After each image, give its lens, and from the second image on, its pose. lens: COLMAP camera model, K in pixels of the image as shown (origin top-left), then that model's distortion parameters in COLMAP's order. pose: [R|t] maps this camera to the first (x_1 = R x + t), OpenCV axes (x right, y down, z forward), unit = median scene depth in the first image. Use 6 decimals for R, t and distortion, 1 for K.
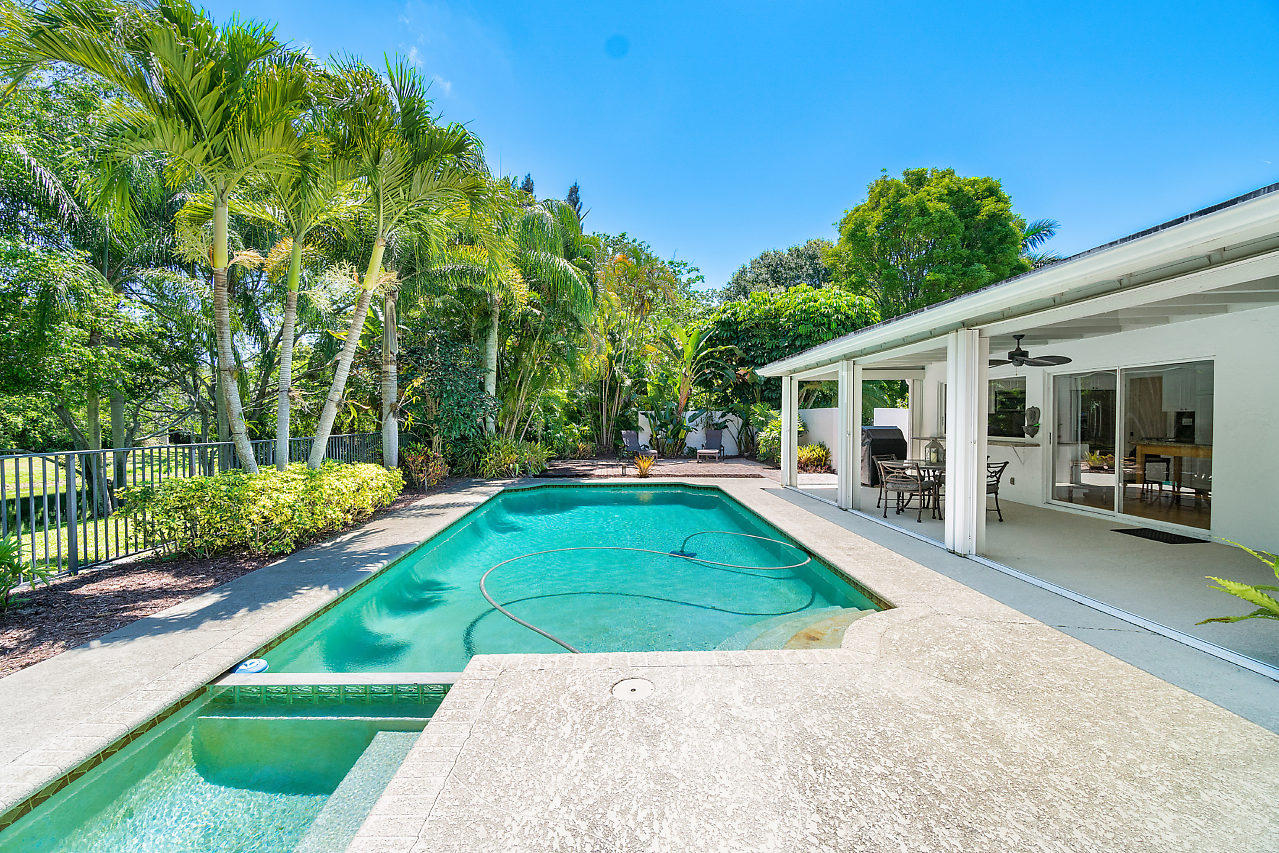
lens RADIAL K [[565.4, 0, 639.5], [0, 565.4, 426.5], [0, 0, 1]] dist [0.016377, 0.000233]
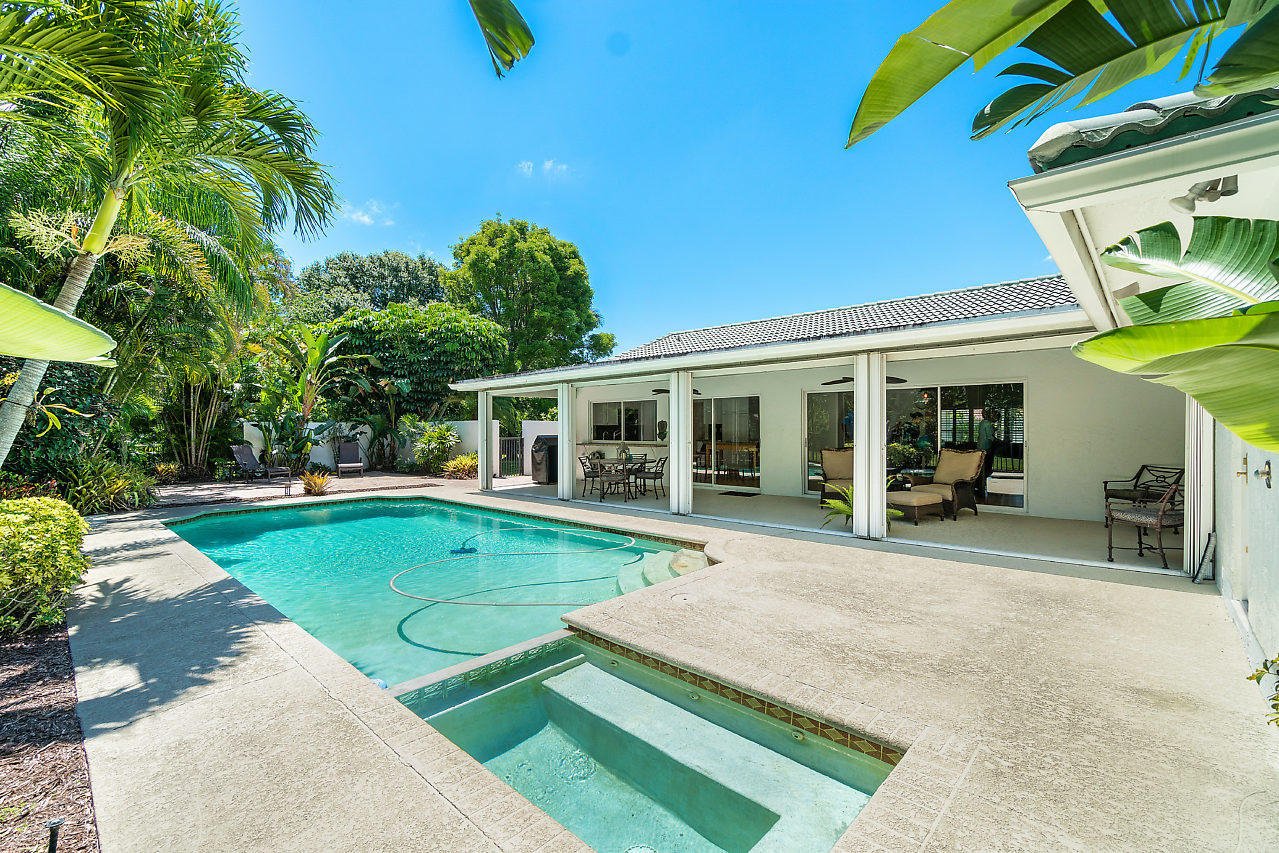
lens RADIAL K [[565.4, 0, 639.5], [0, 565.4, 426.5], [0, 0, 1]] dist [0.016377, 0.000233]
pose [[0.706904, 0.000518, 0.707310, -0.192214], [0.016619, 0.999712, -0.017341, 0.003018], [-0.707115, 0.024013, 0.706691, -0.002821]]
